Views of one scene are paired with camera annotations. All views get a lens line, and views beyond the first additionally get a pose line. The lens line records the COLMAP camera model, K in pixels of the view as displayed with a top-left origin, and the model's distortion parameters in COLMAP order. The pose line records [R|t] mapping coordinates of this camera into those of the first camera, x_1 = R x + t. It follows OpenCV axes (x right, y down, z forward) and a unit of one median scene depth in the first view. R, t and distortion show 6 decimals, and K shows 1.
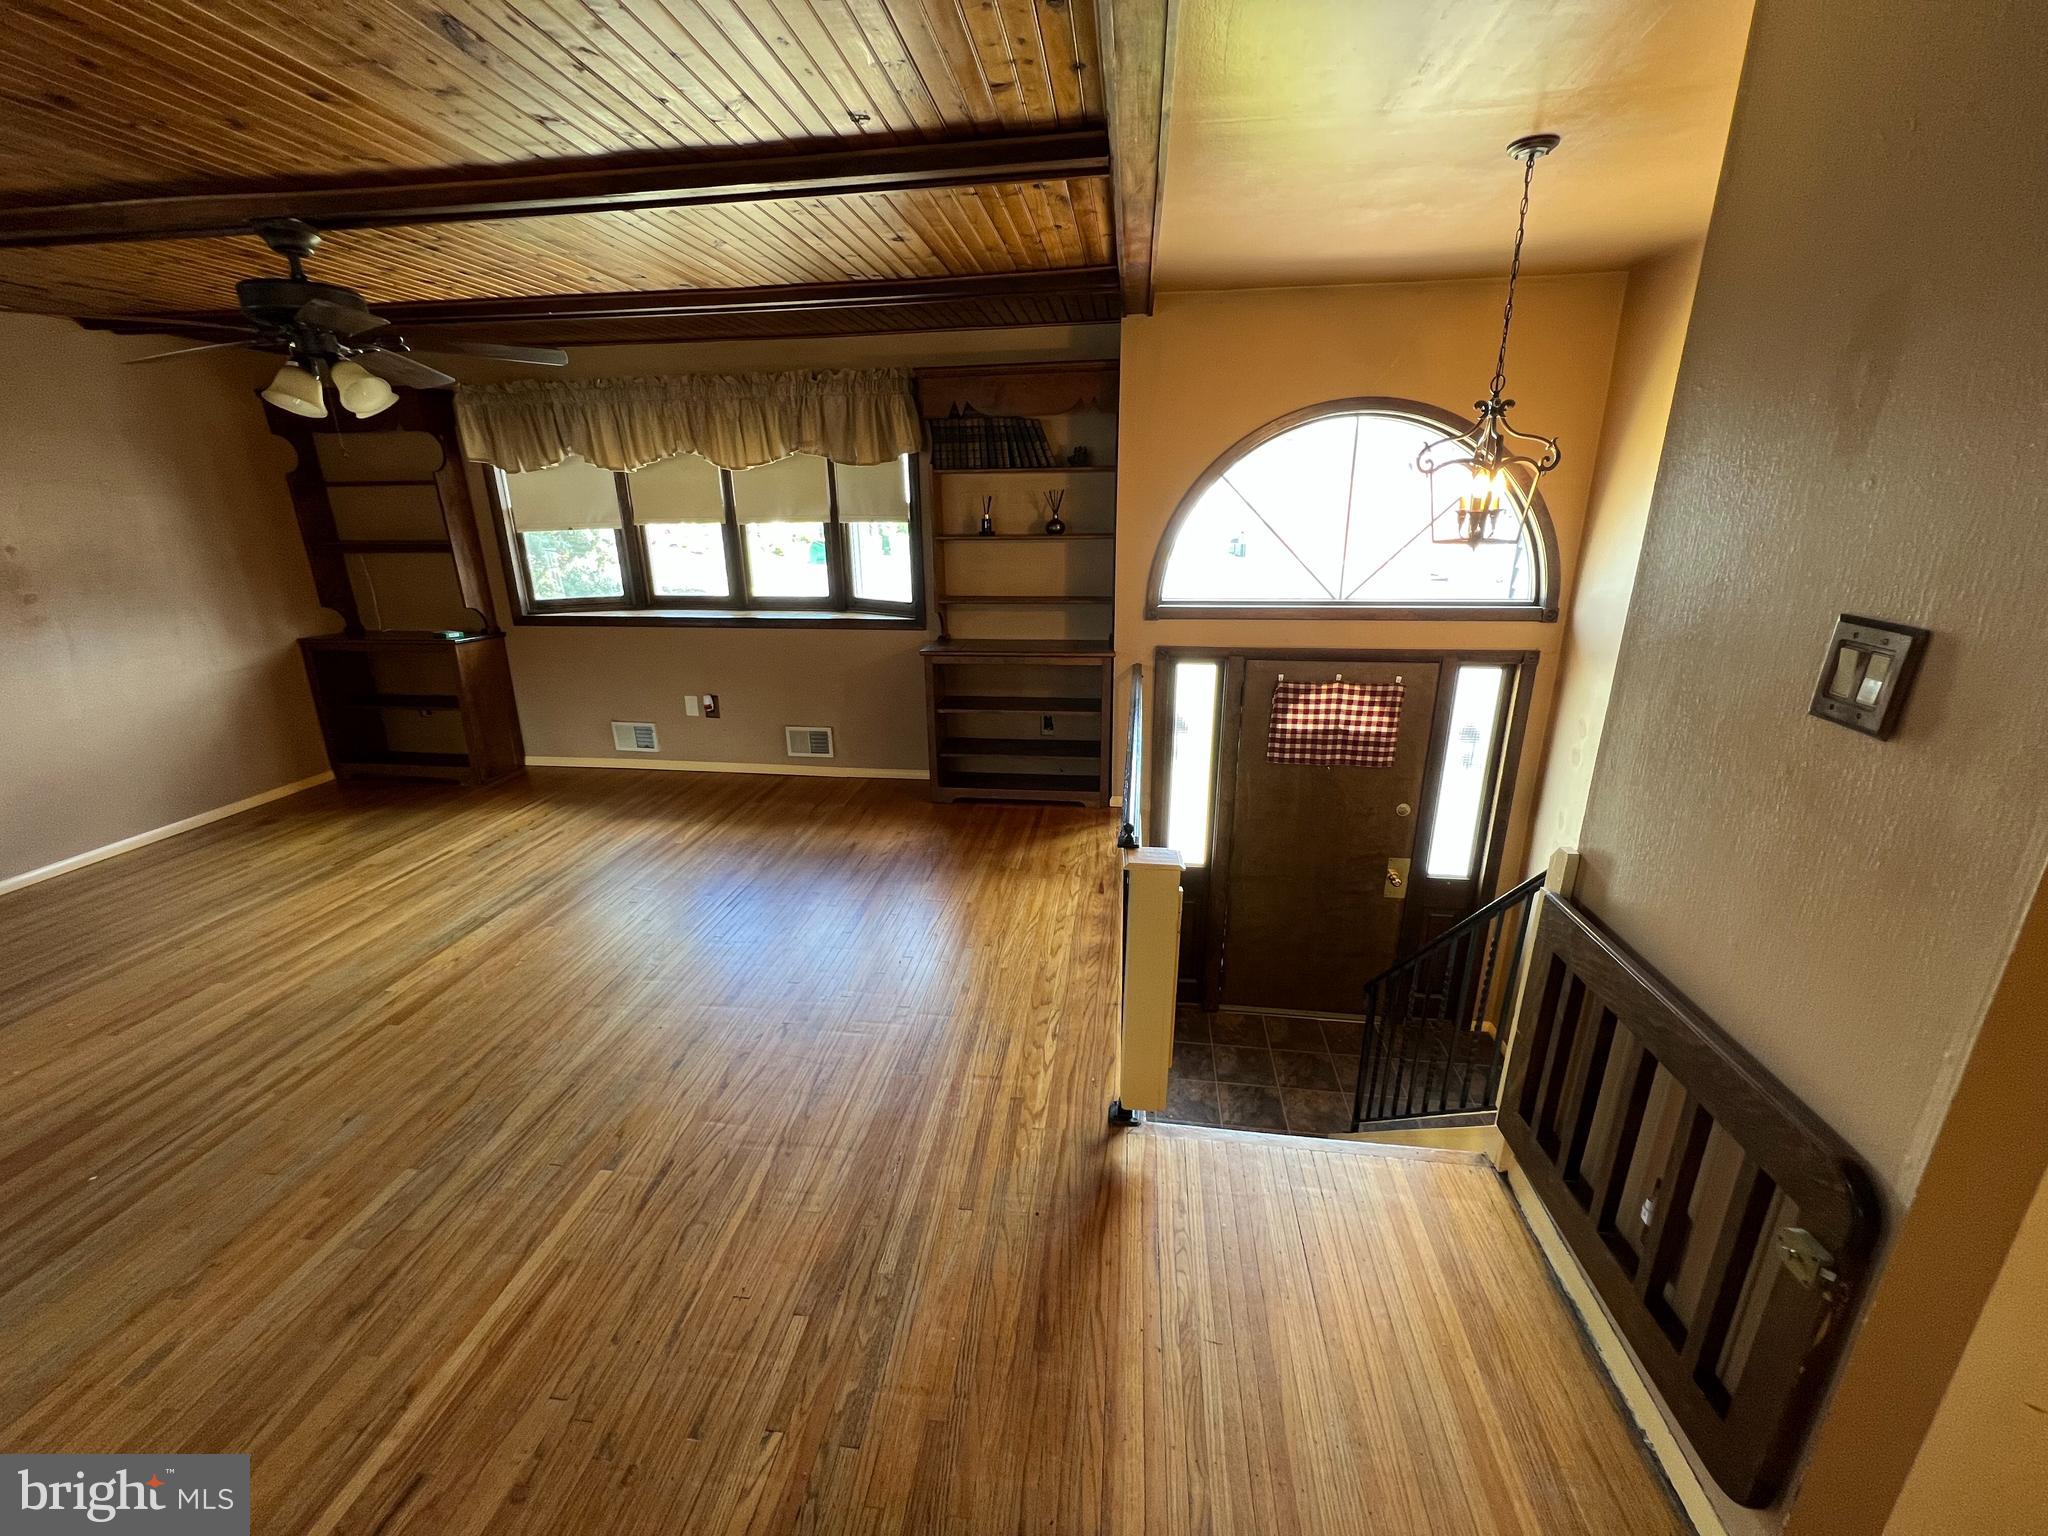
lens RADIAL K [[819.1, 0, 1021.3], [0, 819.1, 764.7], [0, 0, 1]] dist [-0.001618, -0.000193]
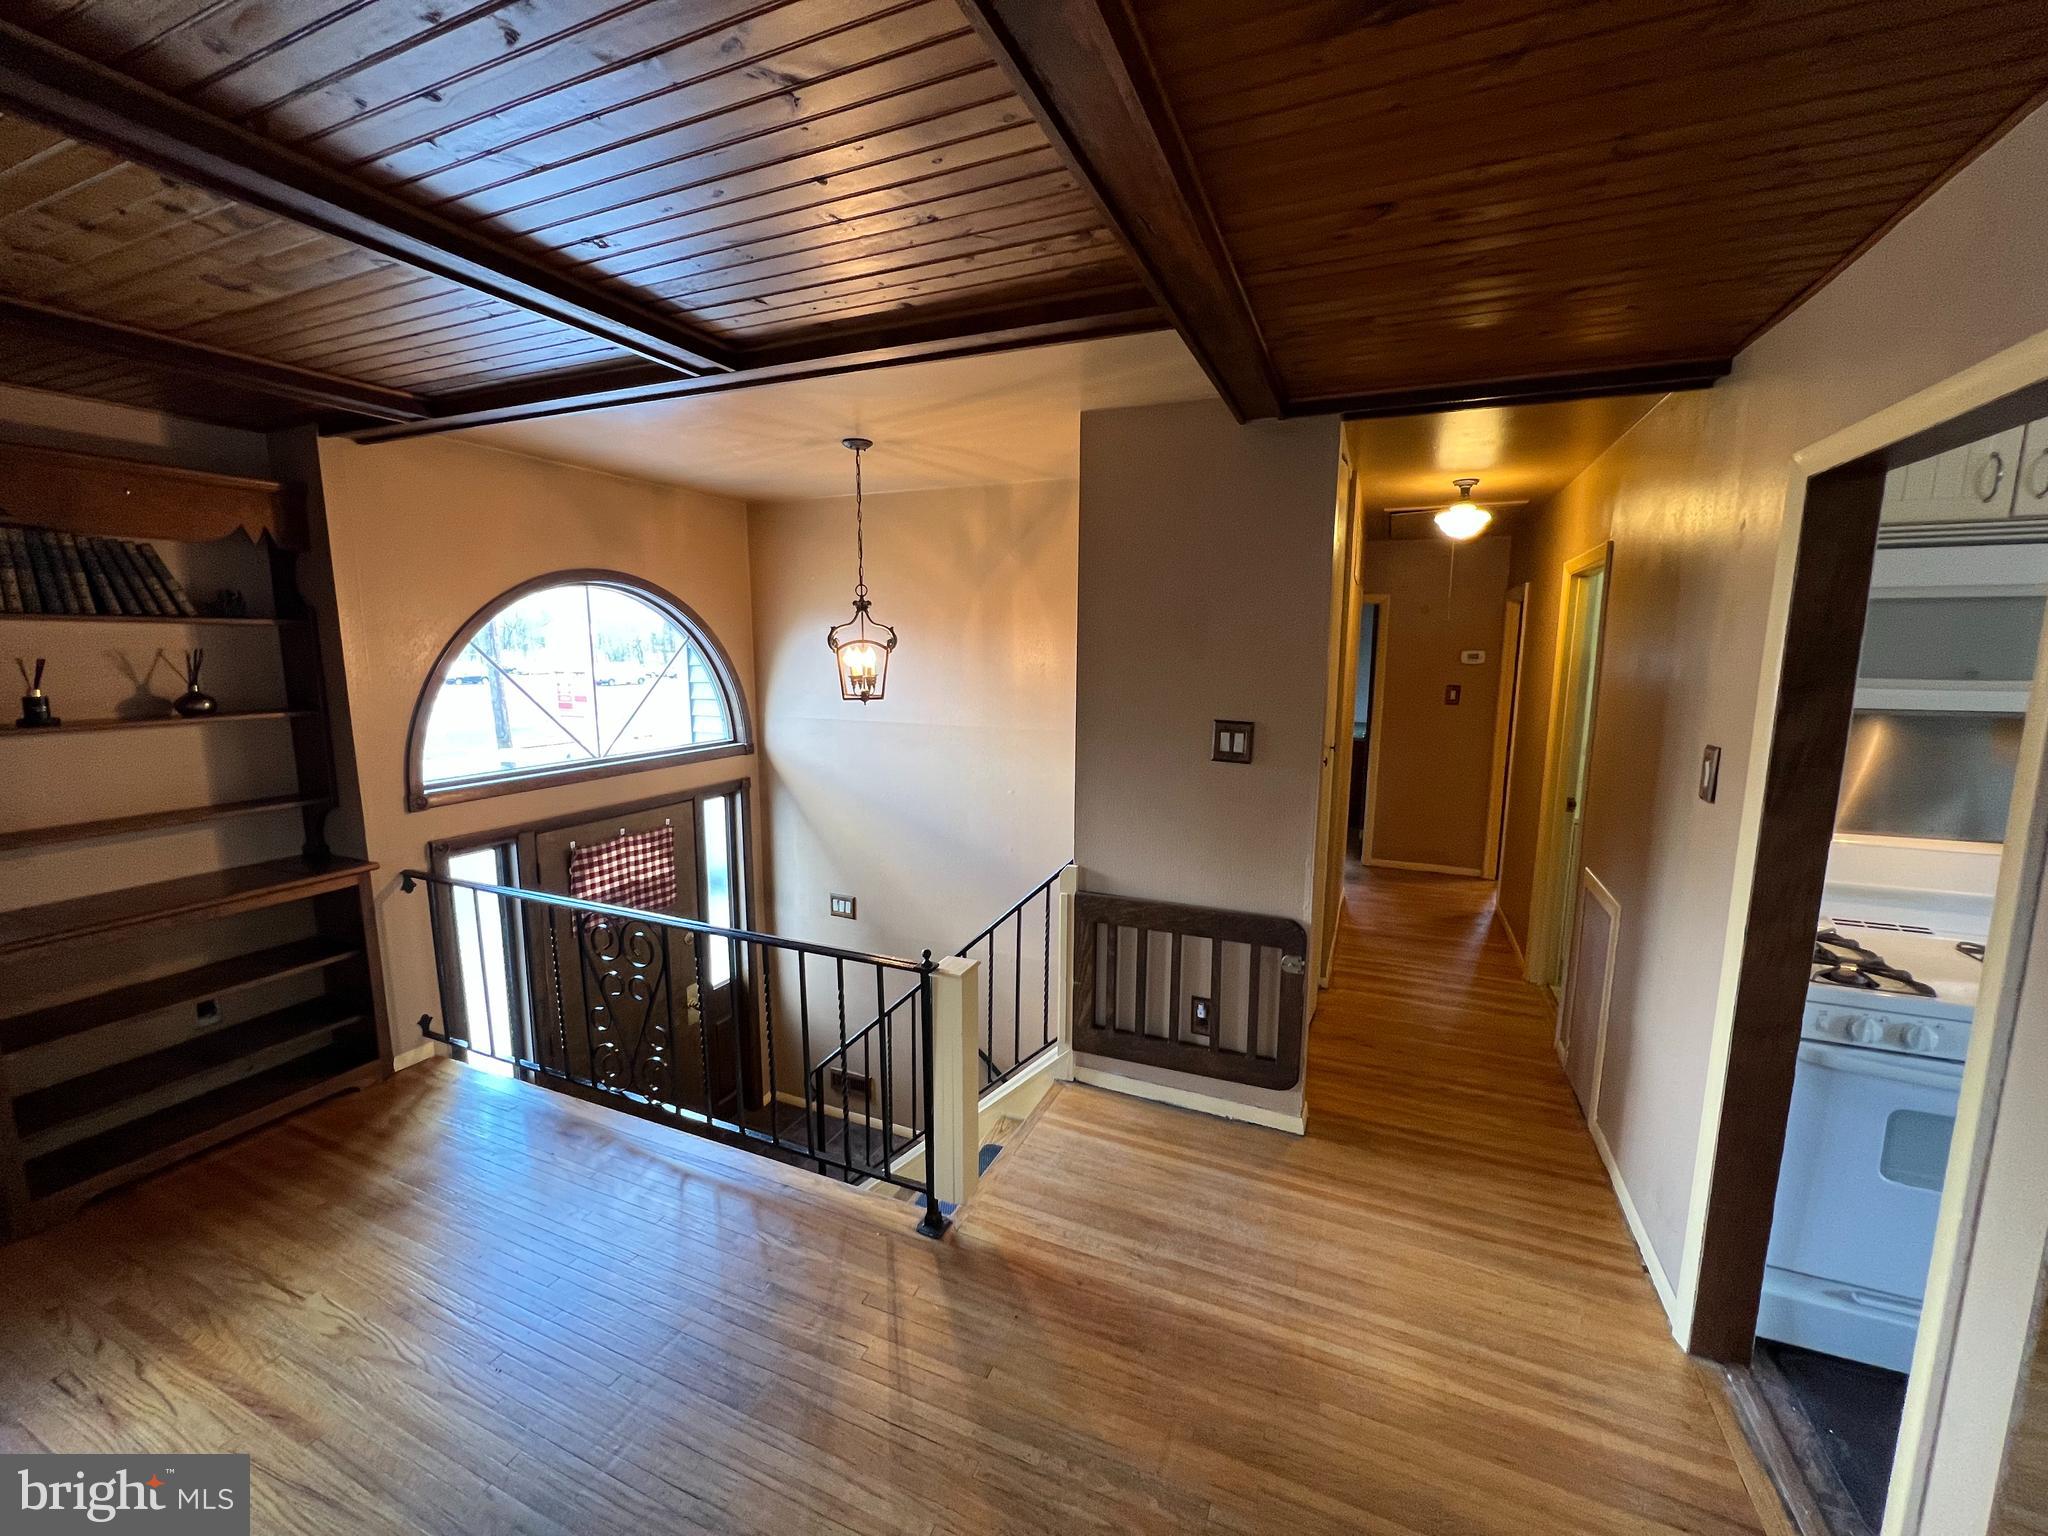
lens RADIAL K [[821.5, 0, 1021.1], [0, 821.5, 766.0], [0, 0, 1]] dist [0.000176, 0.000703]
pose [[0.275241, -0.128852, 0.952701, -0.428156], [0.284781, 0.957429, 0.047217, -0.091688], [-0.918228, 0.258315, 0.300219, 0.224077]]
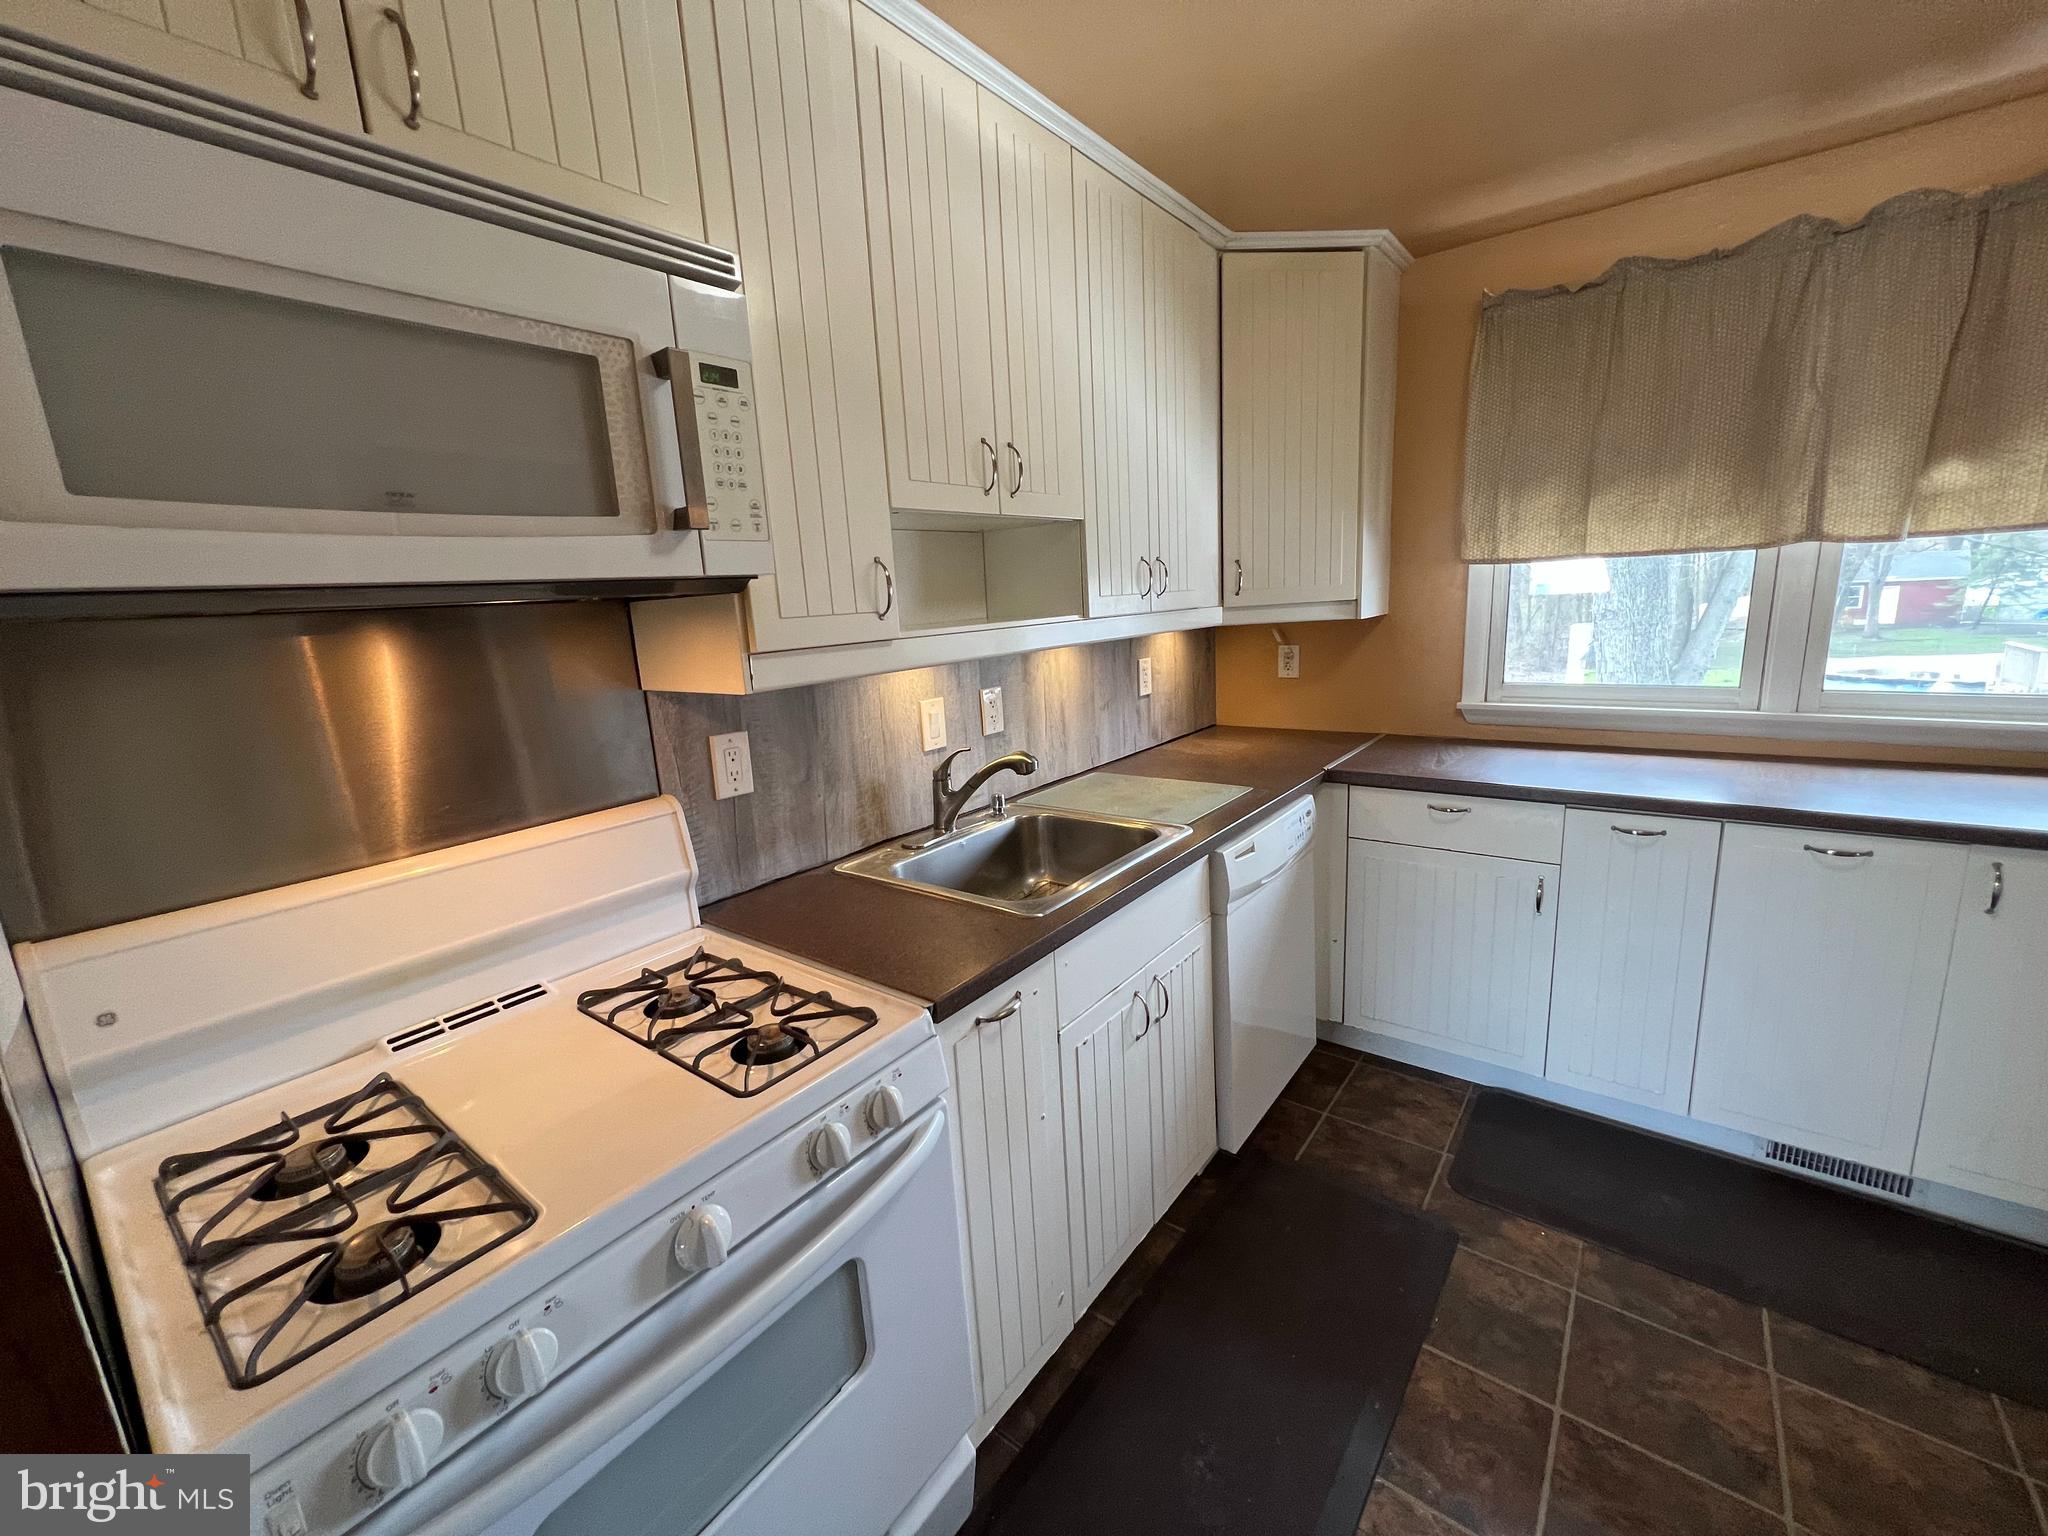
lens RADIAL K [[821.5, 0, 1021.1], [0, 821.5, 766.0], [0, 0, 1]] dist [0.000176, 0.000703]
pose [[-0.864046, -0.045002, 0.501397, -0.080614], [0.209858, 0.873127, 0.440010, 0.031395], [-0.457584, 0.485411, -0.744978, -0.022817]]
